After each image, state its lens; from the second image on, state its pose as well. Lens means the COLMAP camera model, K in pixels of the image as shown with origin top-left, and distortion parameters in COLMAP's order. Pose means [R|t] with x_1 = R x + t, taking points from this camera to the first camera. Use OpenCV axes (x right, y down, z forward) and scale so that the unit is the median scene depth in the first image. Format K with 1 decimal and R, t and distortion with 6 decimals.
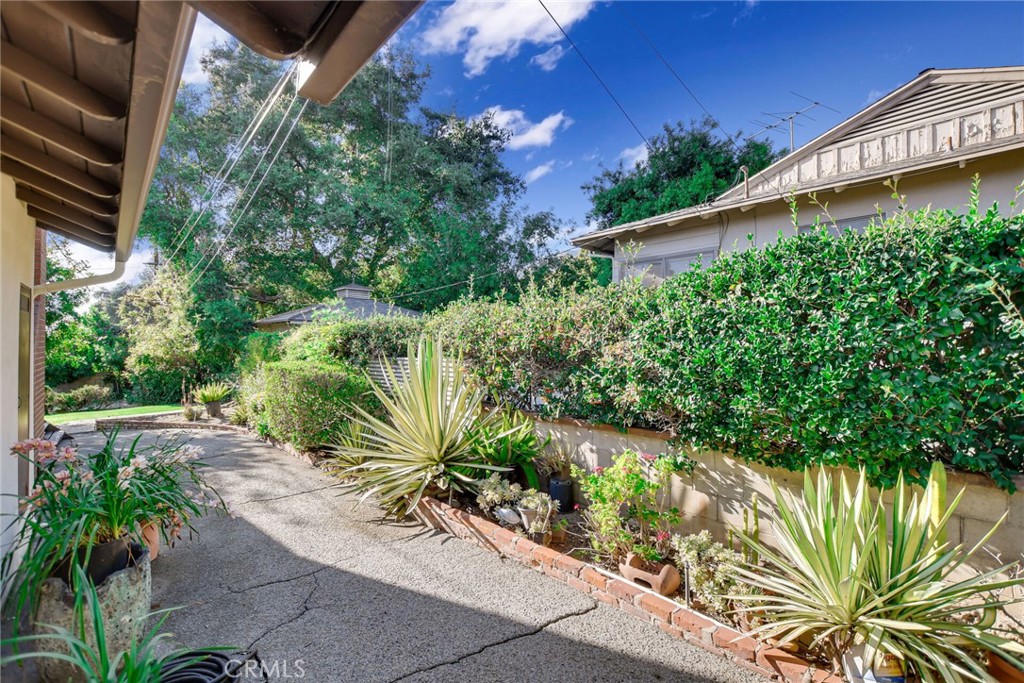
lens RADIAL K [[452.9, 0, 508.1], [0, 452.9, 340.4], [0, 0, 1]] dist [-0.017940, -0.000123]
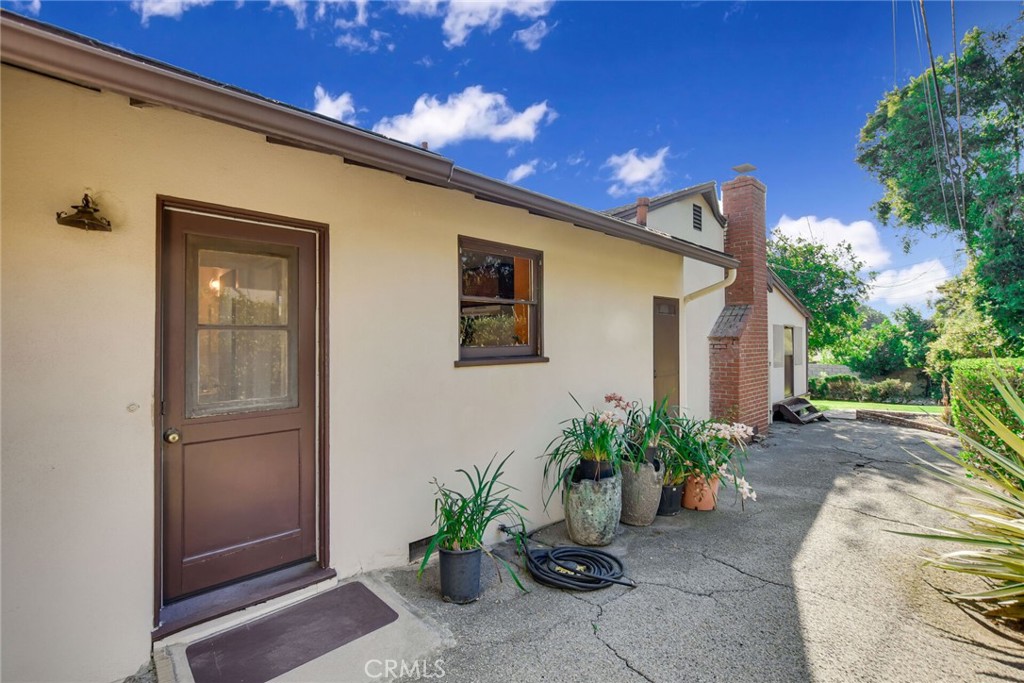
lens RADIAL K [[452.9, 0, 508.1], [0, 452.9, 340.4], [0, 0, 1]] dist [-0.017940, -0.000123]
pose [[0.035832, -0.005688, -0.999342, 0.137145], [0.013641, 0.999893, -0.005202, 0.007774], [0.999265, -0.013446, 0.035905, 0.133678]]
